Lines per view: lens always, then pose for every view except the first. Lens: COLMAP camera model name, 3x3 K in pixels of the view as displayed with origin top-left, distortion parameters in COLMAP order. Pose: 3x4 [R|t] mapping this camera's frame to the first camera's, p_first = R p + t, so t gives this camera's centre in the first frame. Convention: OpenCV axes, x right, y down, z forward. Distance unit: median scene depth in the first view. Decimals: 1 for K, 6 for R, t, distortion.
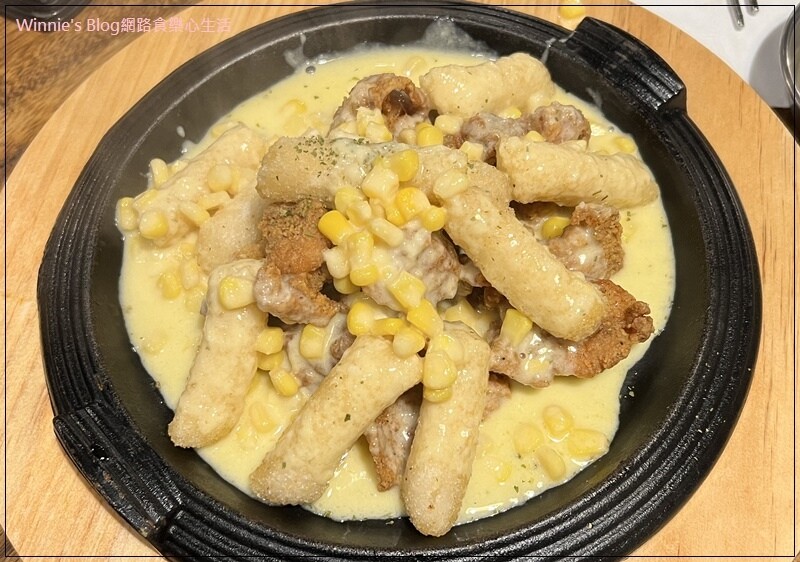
lens RADIAL K [[767.3, 0, 400.0], [0, 767.3, 281.0], [0, 0, 1]] dist [0.119841, 0.001644]
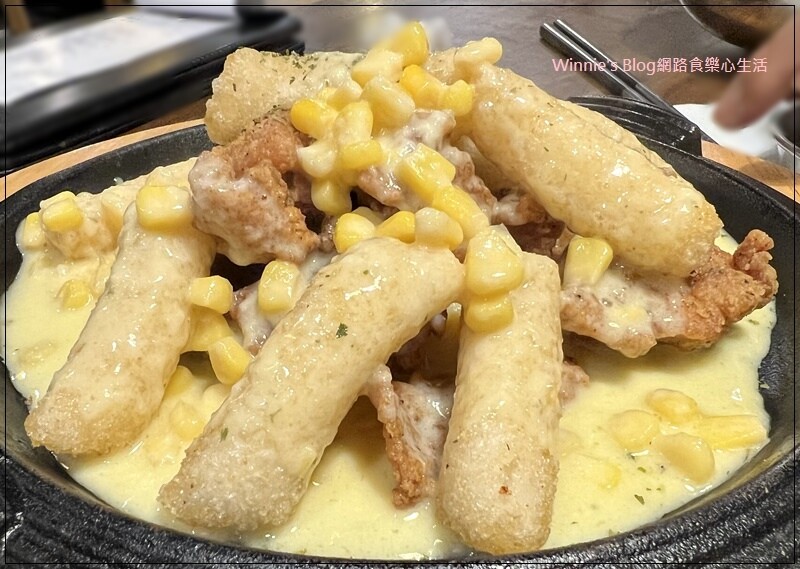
lens RADIAL K [[711.1, 0, 379.8], [0, 711.1, 284.6], [0, 0, 1]] dist [0.009183, 0.001671]
pose [[0.998466, -0.017857, 0.052414, -0.062037], [0.038244, 0.906926, -0.419552, 0.337817], [-0.040043, 0.420912, 0.906217, 0.475524]]
